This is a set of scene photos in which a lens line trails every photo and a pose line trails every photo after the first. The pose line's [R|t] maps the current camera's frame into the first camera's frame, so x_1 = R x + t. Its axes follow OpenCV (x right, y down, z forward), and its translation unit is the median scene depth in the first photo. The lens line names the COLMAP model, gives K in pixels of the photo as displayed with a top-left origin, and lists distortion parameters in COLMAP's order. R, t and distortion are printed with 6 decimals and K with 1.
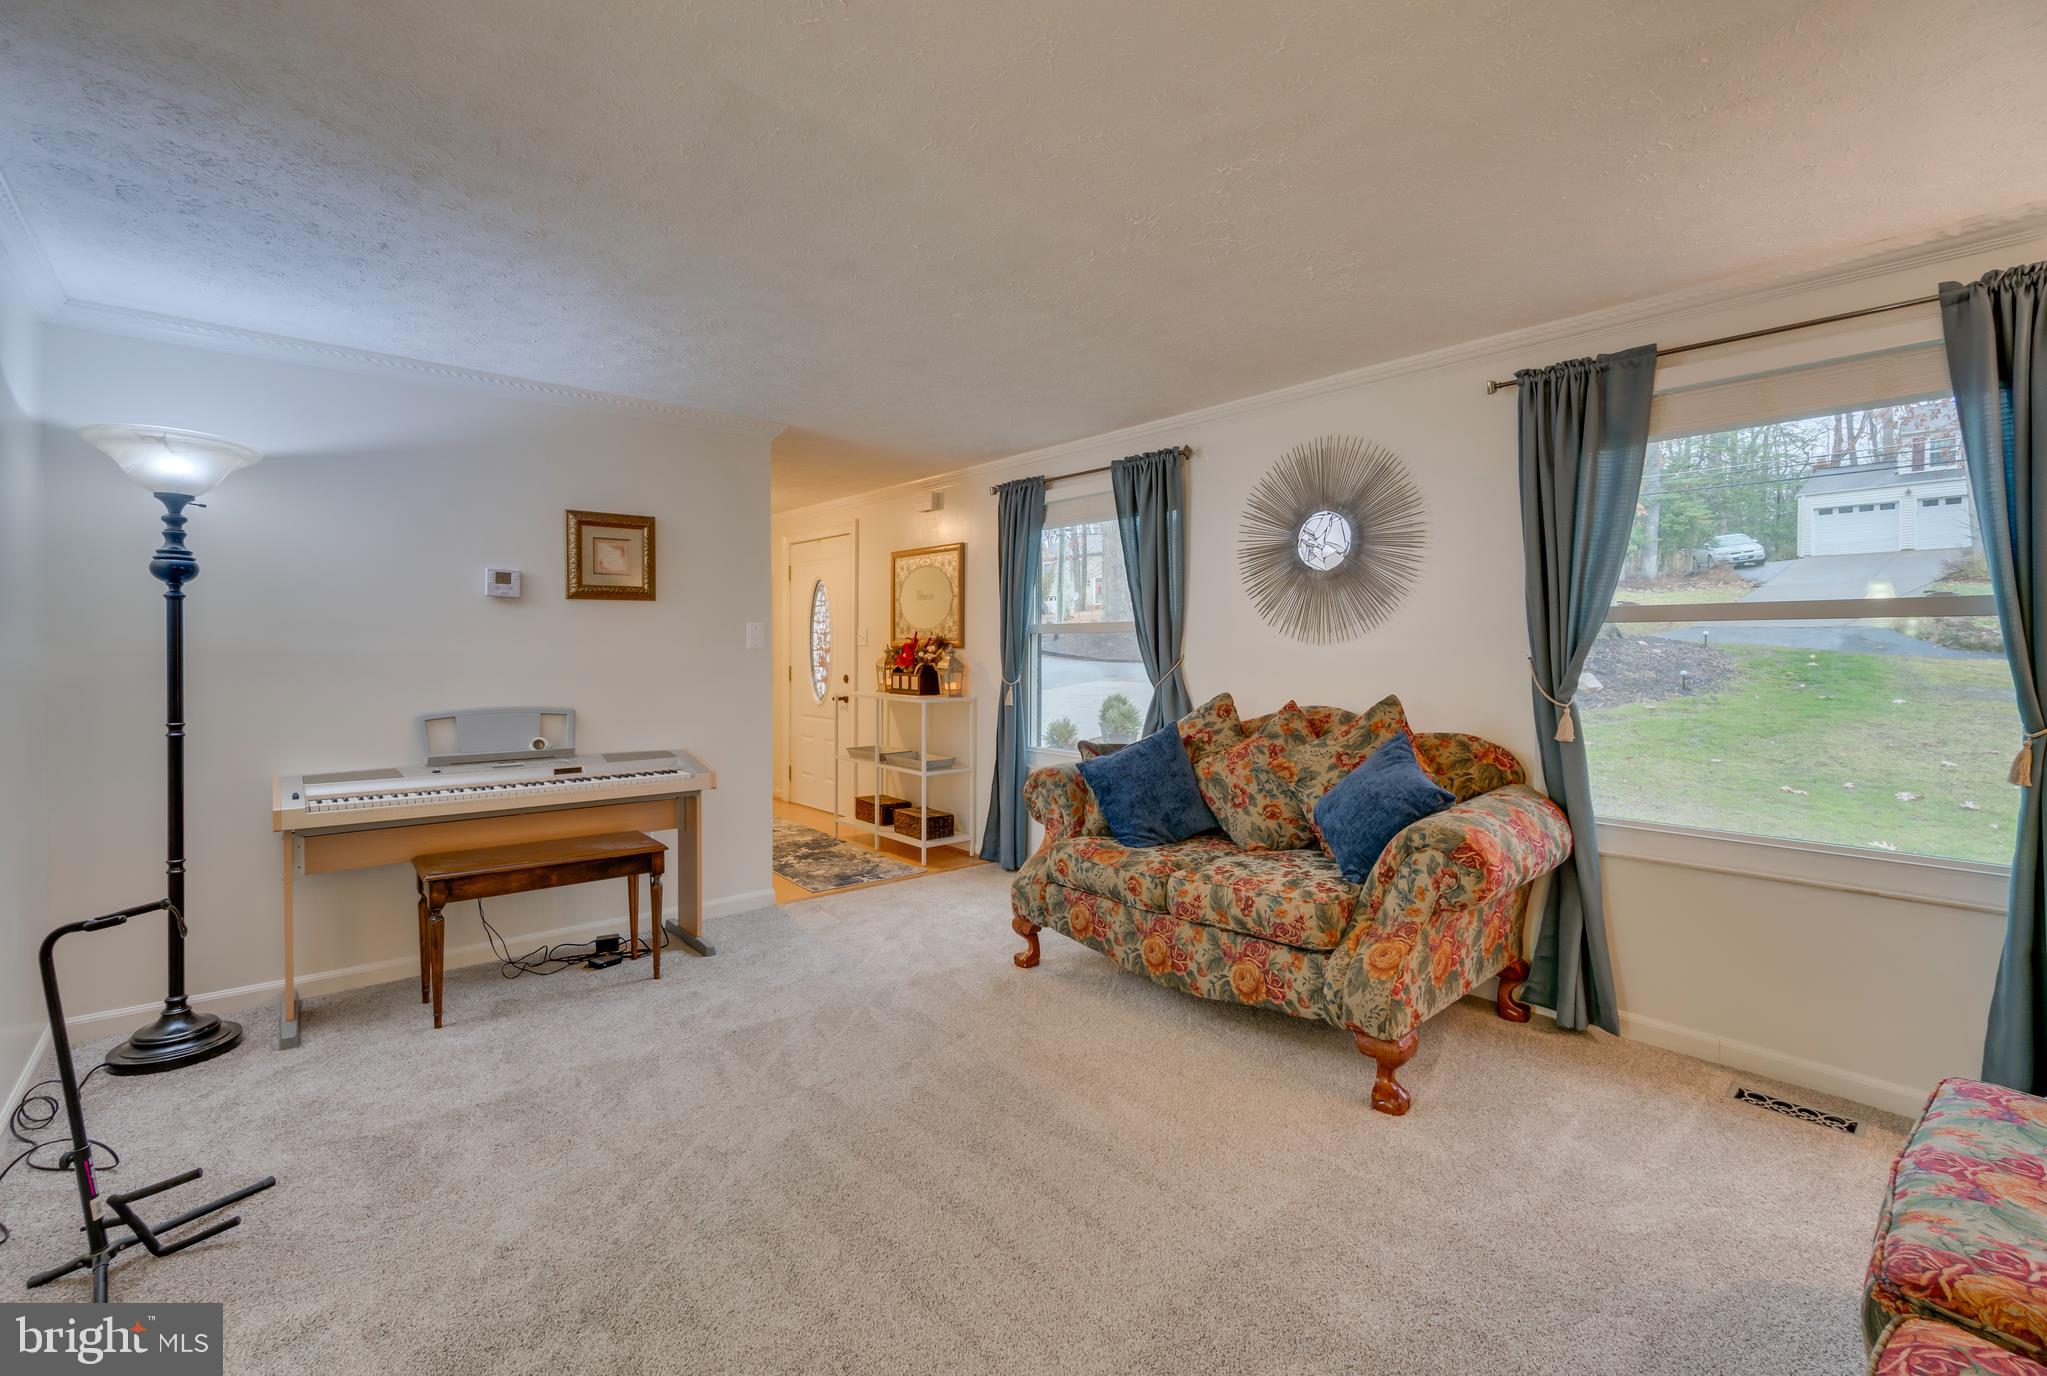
lens RADIAL K [[860.8, 0, 1018.7], [0, 860.8, 671.6], [0, 0, 1]] dist [-0.000626, -0.000084]
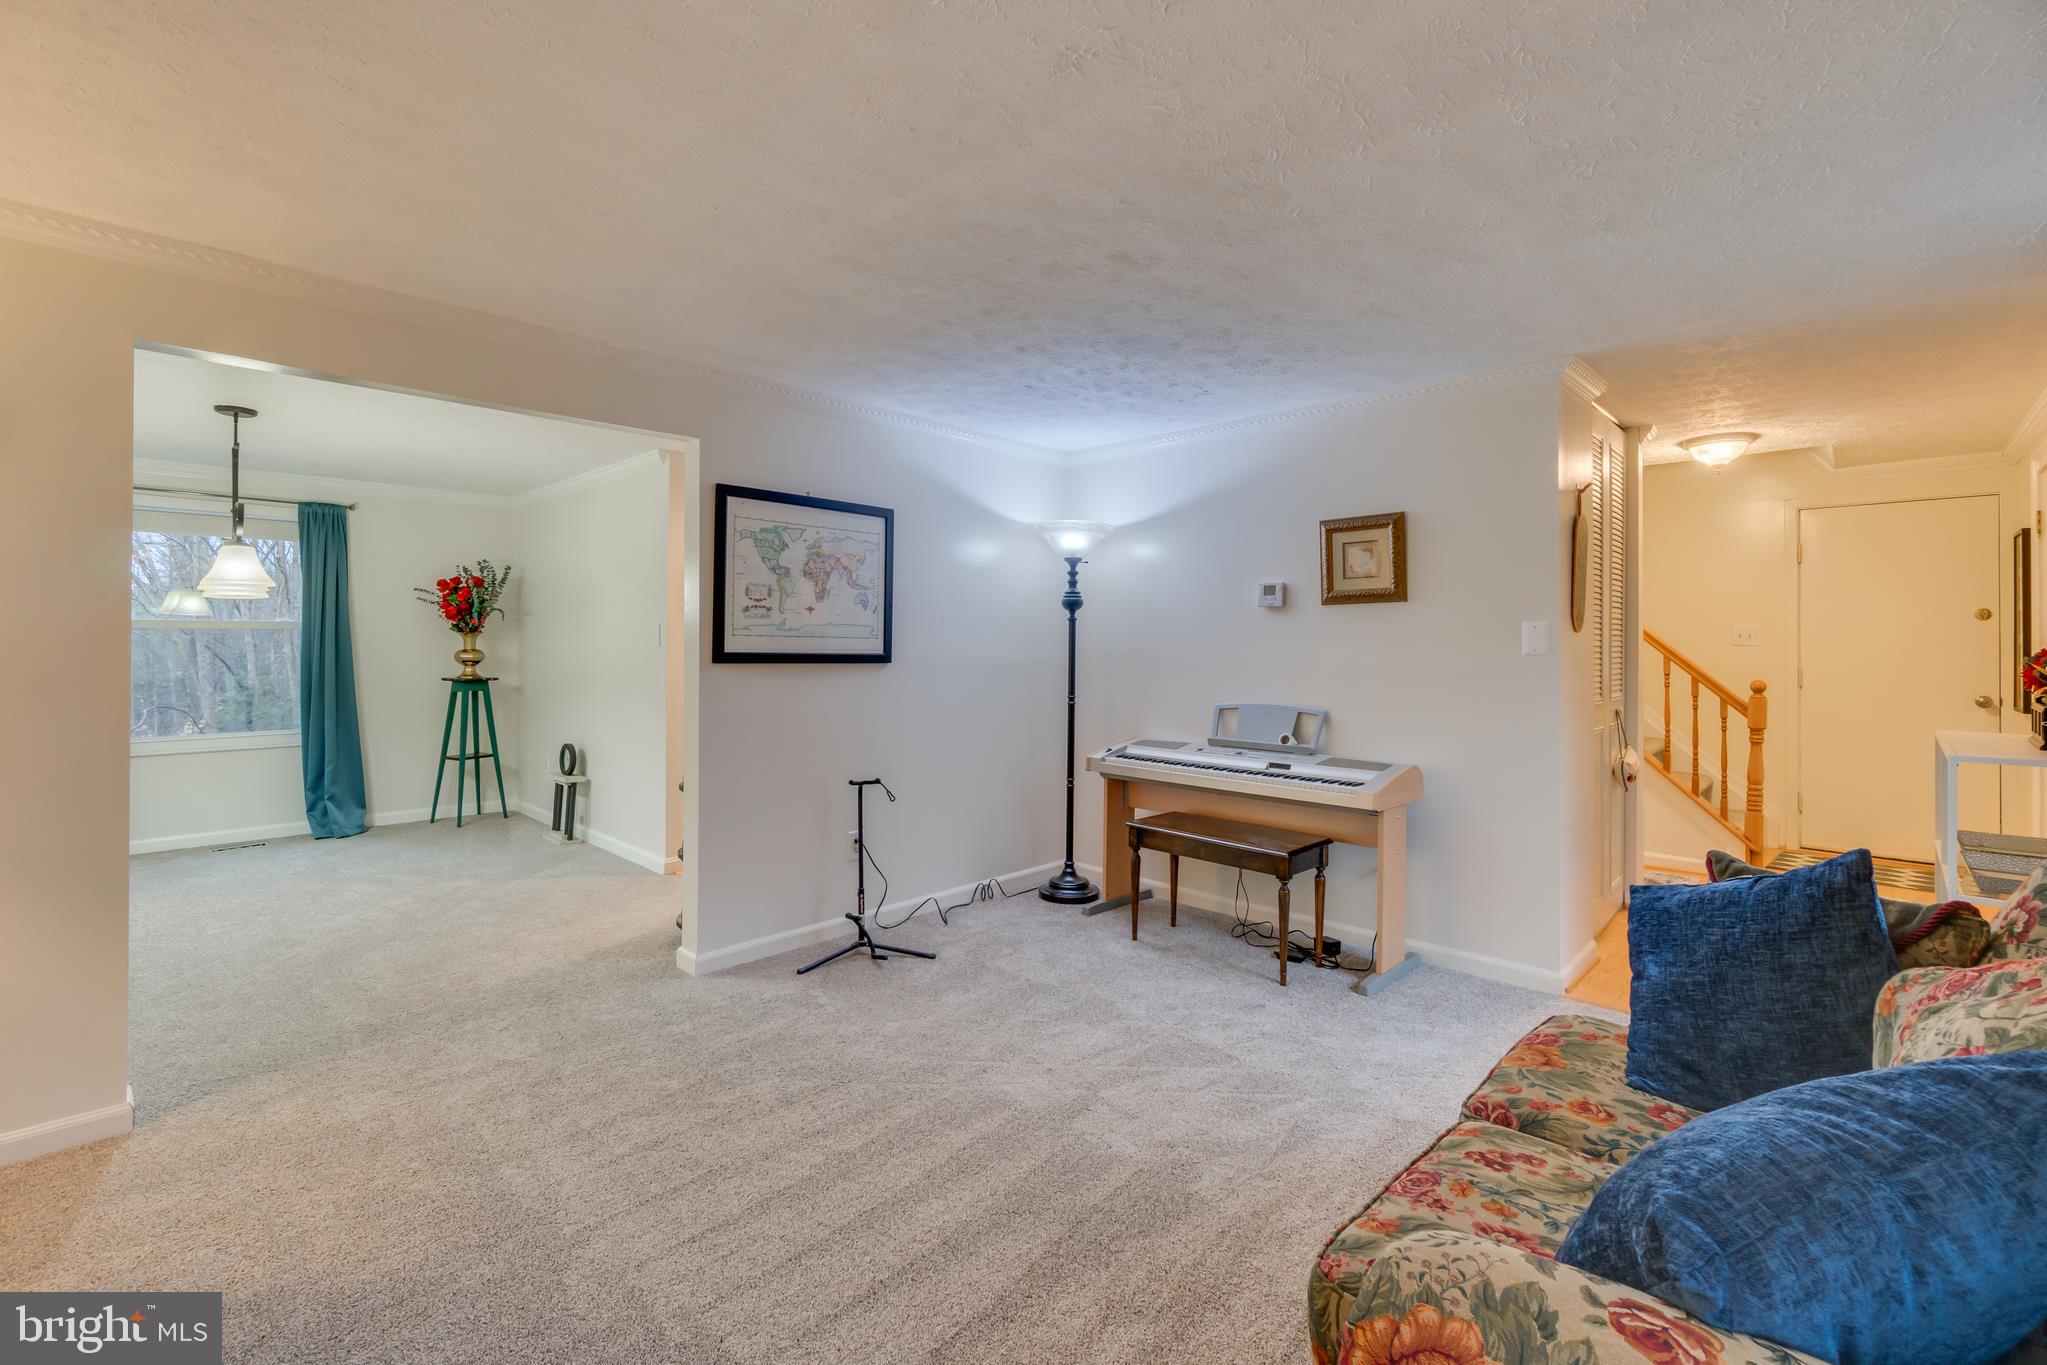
lens RADIAL K [[901.1, 0, 1027.9], [0, 901.1, 637.6], [0, 0, 1]] dist [-0.001215, -0.000054]
pose [[0.102566, 0.001642, -0.994725, 0.660008], [-0.024888, 0.999690, -0.000916, -0.043231], [0.994415, 0.024851, 0.102575, 0.657885]]
